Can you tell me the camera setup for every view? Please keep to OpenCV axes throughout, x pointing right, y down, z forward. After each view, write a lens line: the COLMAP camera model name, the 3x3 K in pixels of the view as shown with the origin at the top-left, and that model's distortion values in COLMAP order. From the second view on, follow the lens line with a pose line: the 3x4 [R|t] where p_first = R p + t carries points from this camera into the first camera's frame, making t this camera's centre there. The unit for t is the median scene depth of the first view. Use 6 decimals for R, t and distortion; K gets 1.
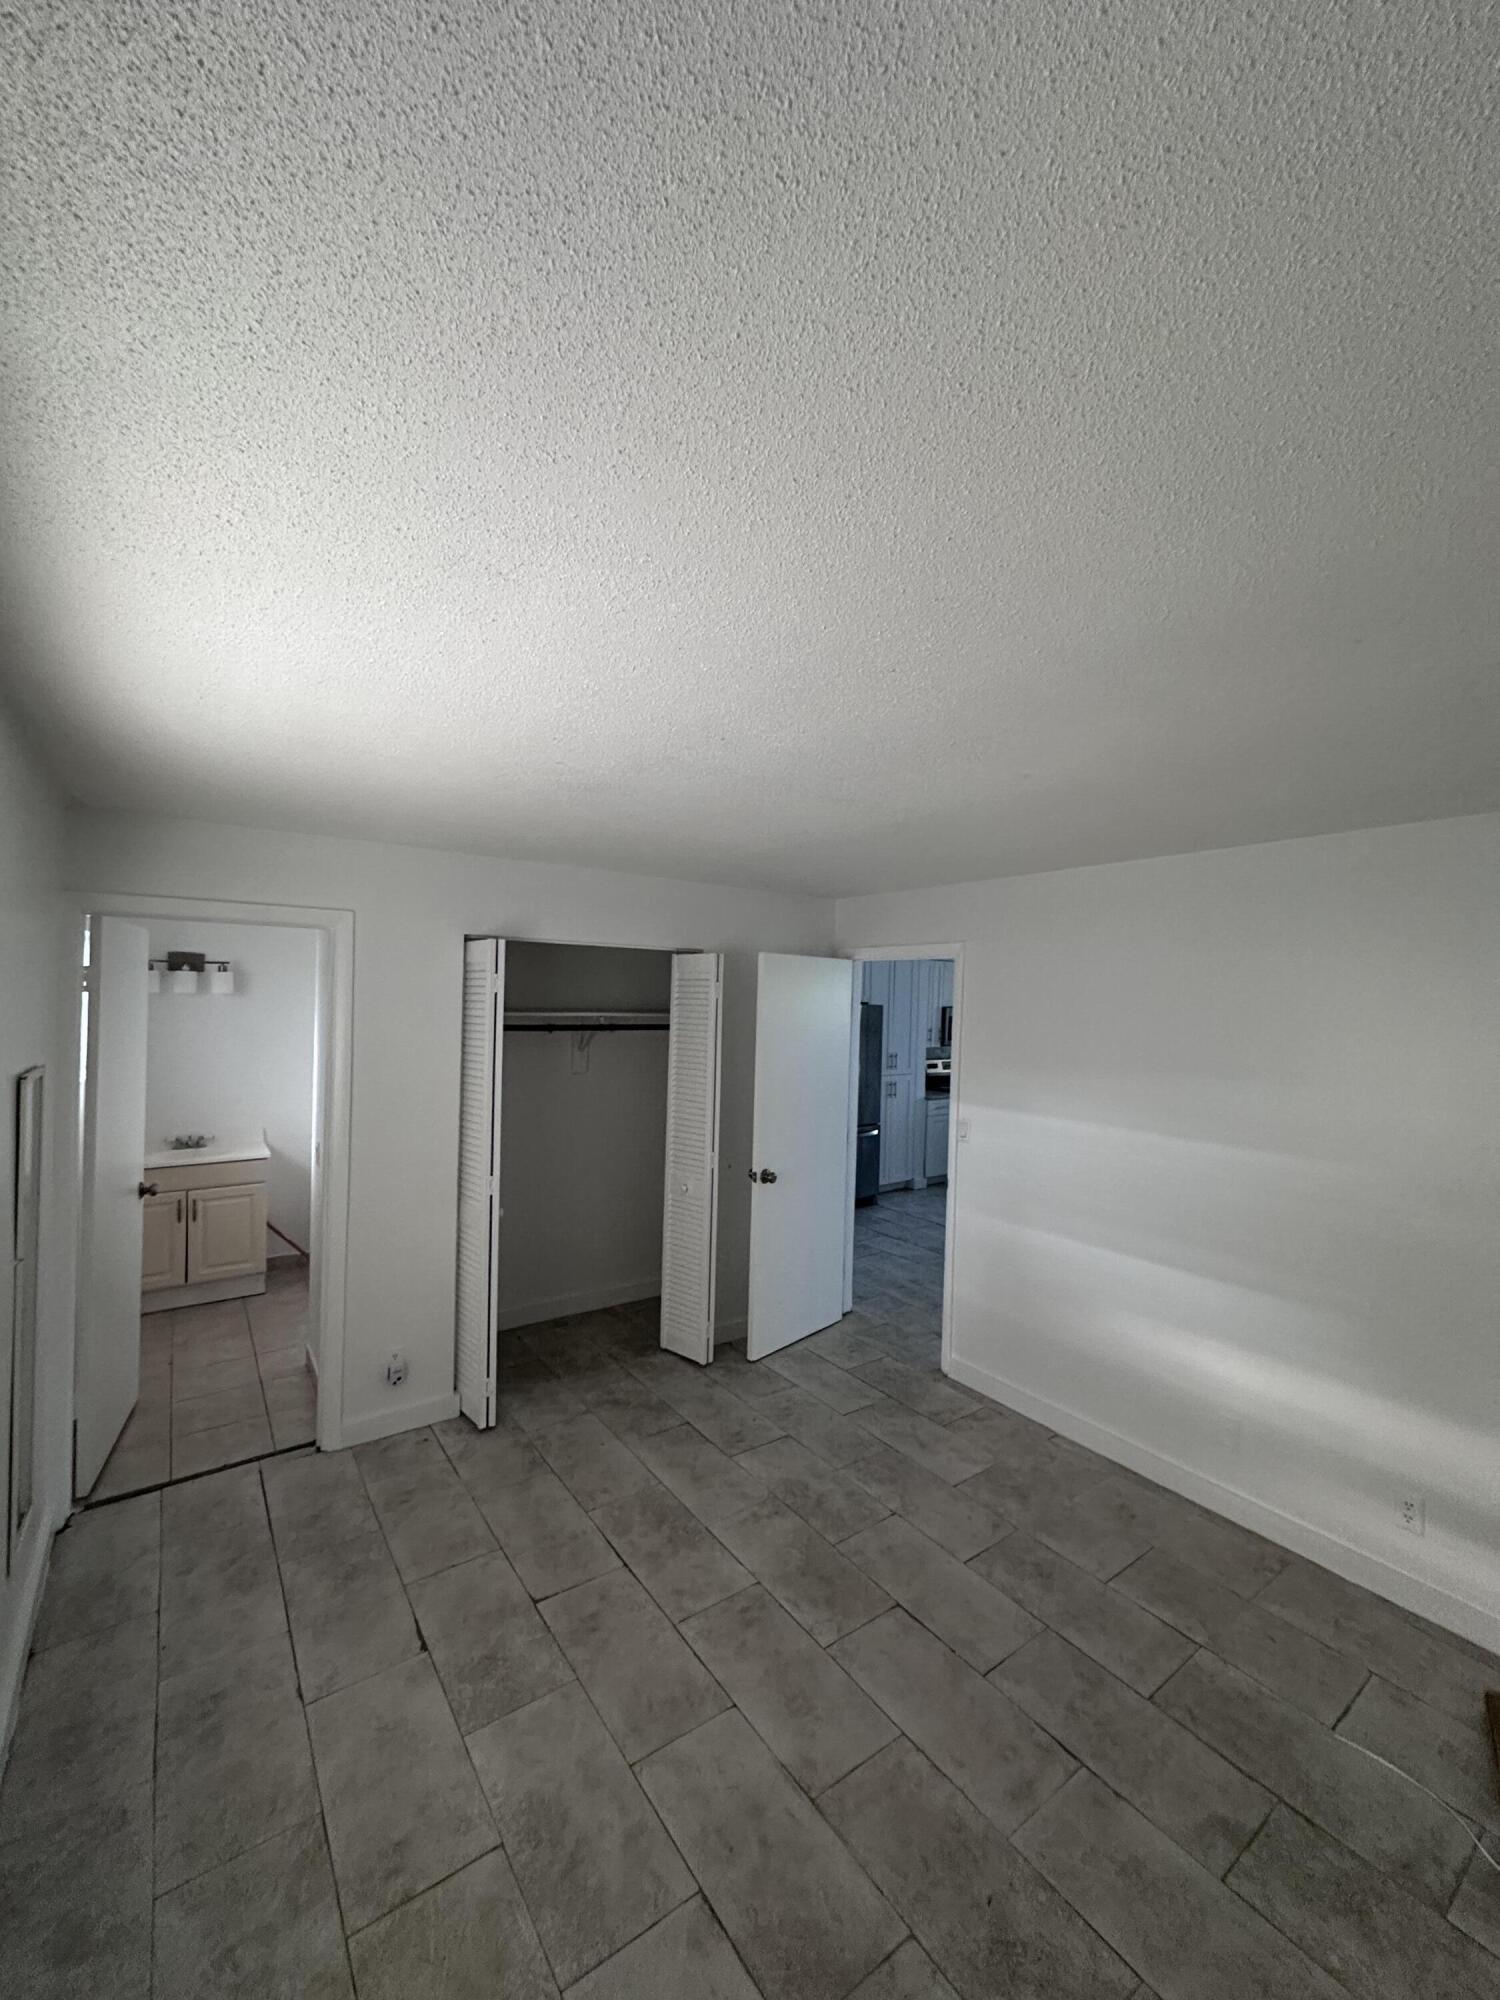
lens RADIAL K [[800.3, 0, 750.7], [0, 800.3, 1005.7], [0, 0, 1]] dist [-0.002257, -0.000679]
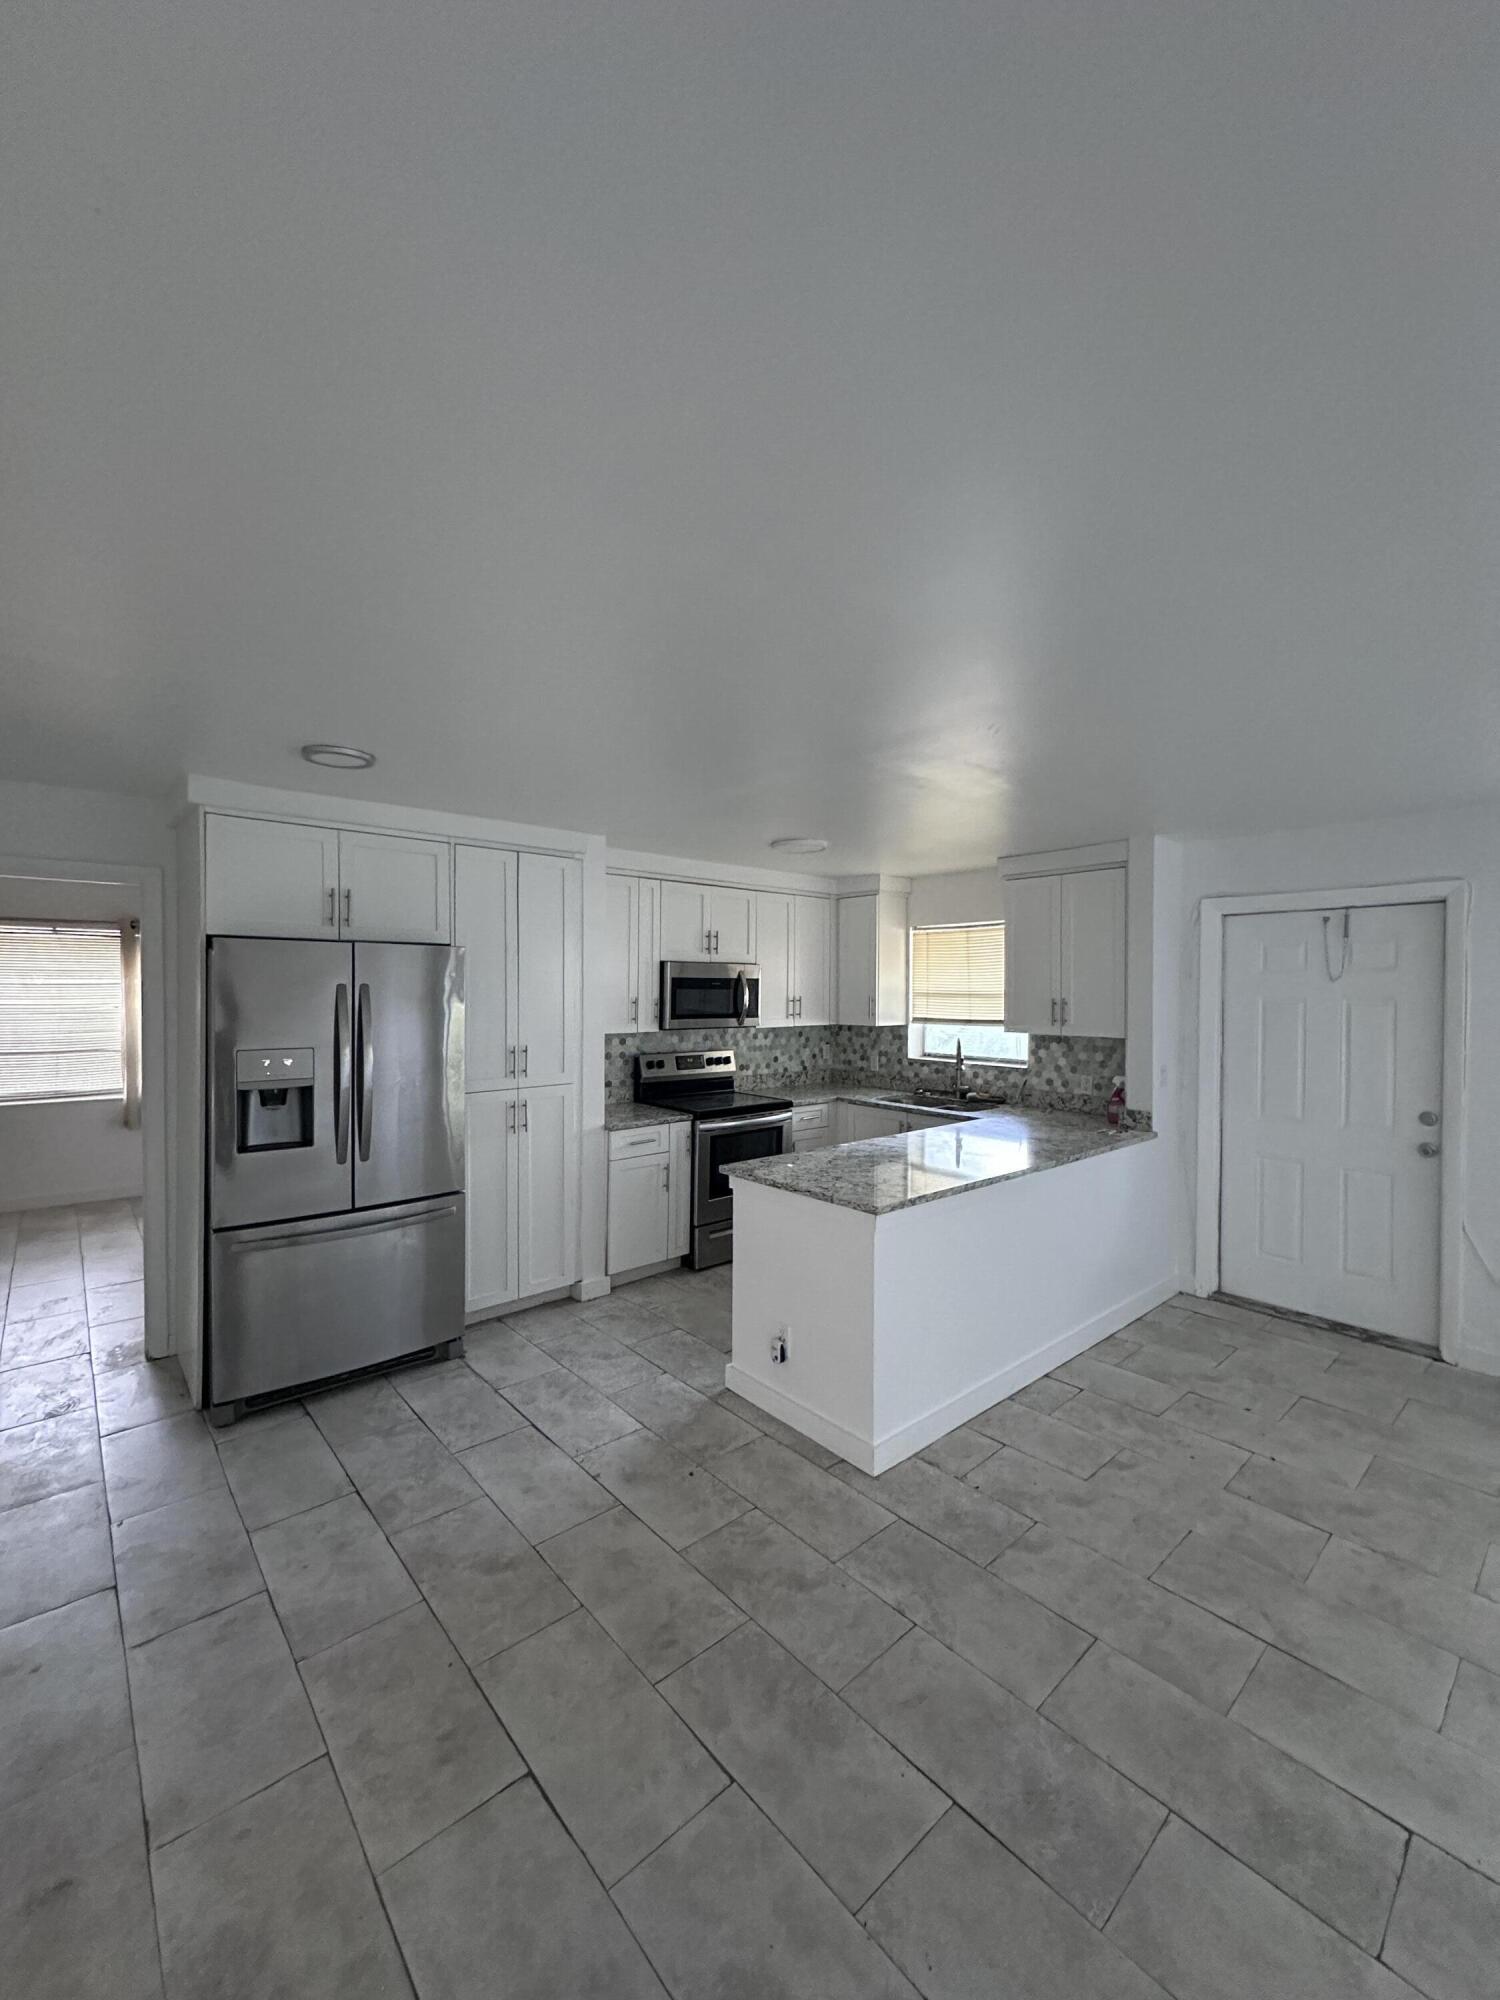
lens RADIAL K [[800.3, 0, 742.8], [0, 800.3, 1002.0], [0, 0, 1]] dist [-0.002257, -0.000679]
pose [[0.995205, -0.025362, 0.094467, 0.263652], [0.024697, 0.999661, 0.008202, 0.029856], [-0.094643, -0.005830, 0.995494, 0.460096]]
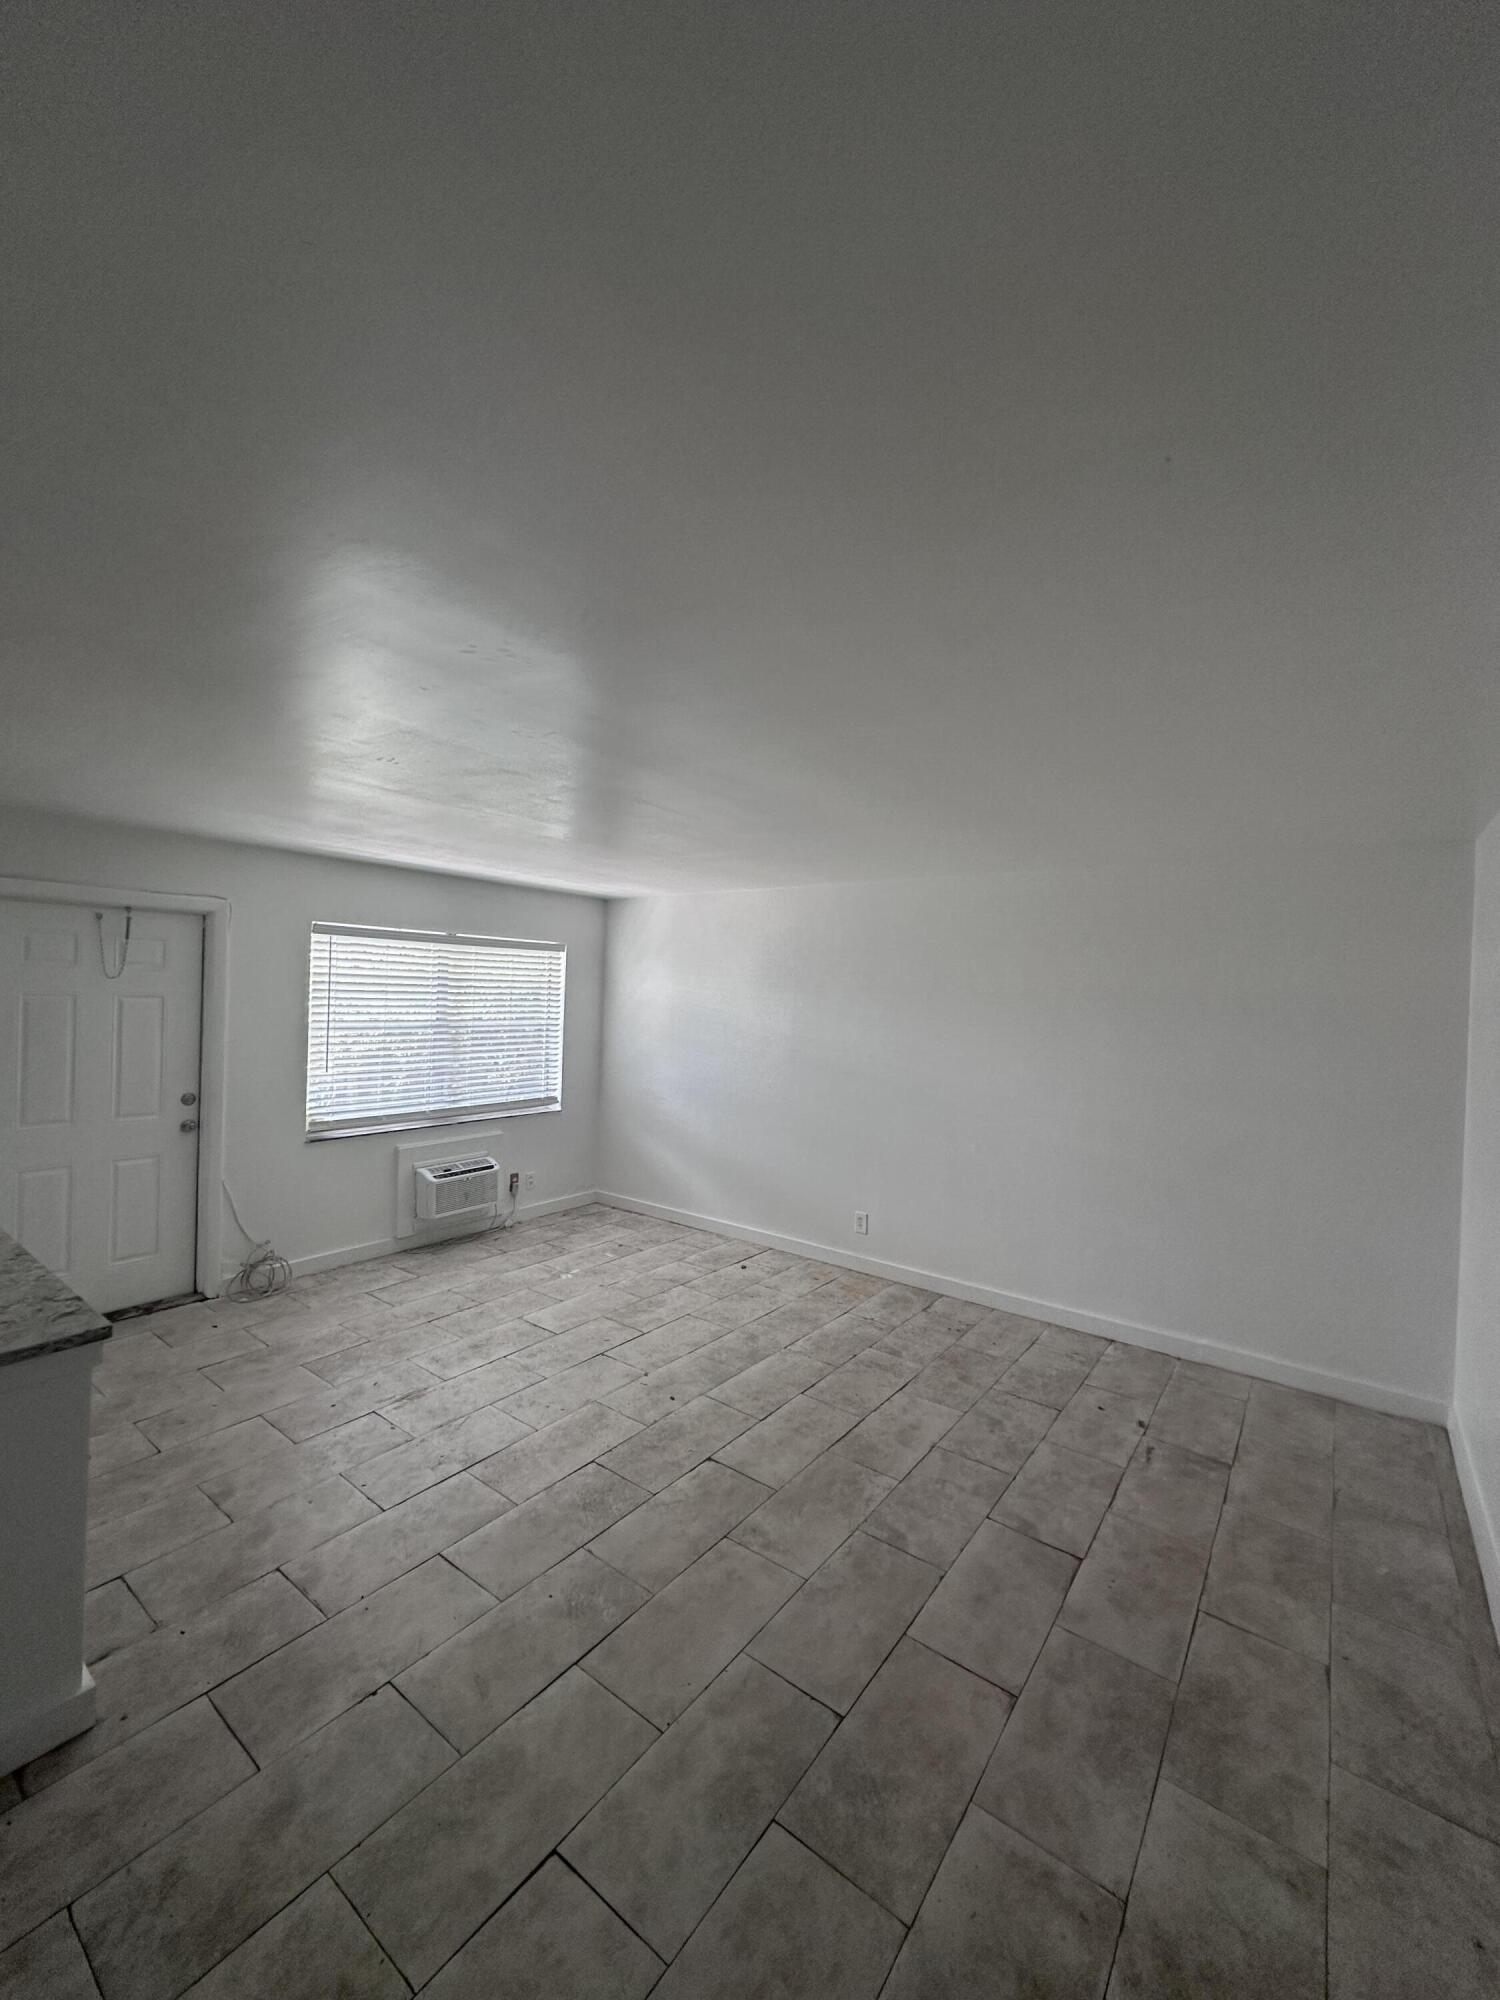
lens RADIAL K [[800.3, 0, 744.1], [0, 800.3, 996.3], [0, 0, 1]] dist [-0.002257, -0.000679]
pose [[-0.300463, -0.045194, 0.952722, 0.081160], [-0.029336, 0.998842, 0.038130, 0.010094], [-0.953342, -0.016492, -0.301441, 0.682223]]
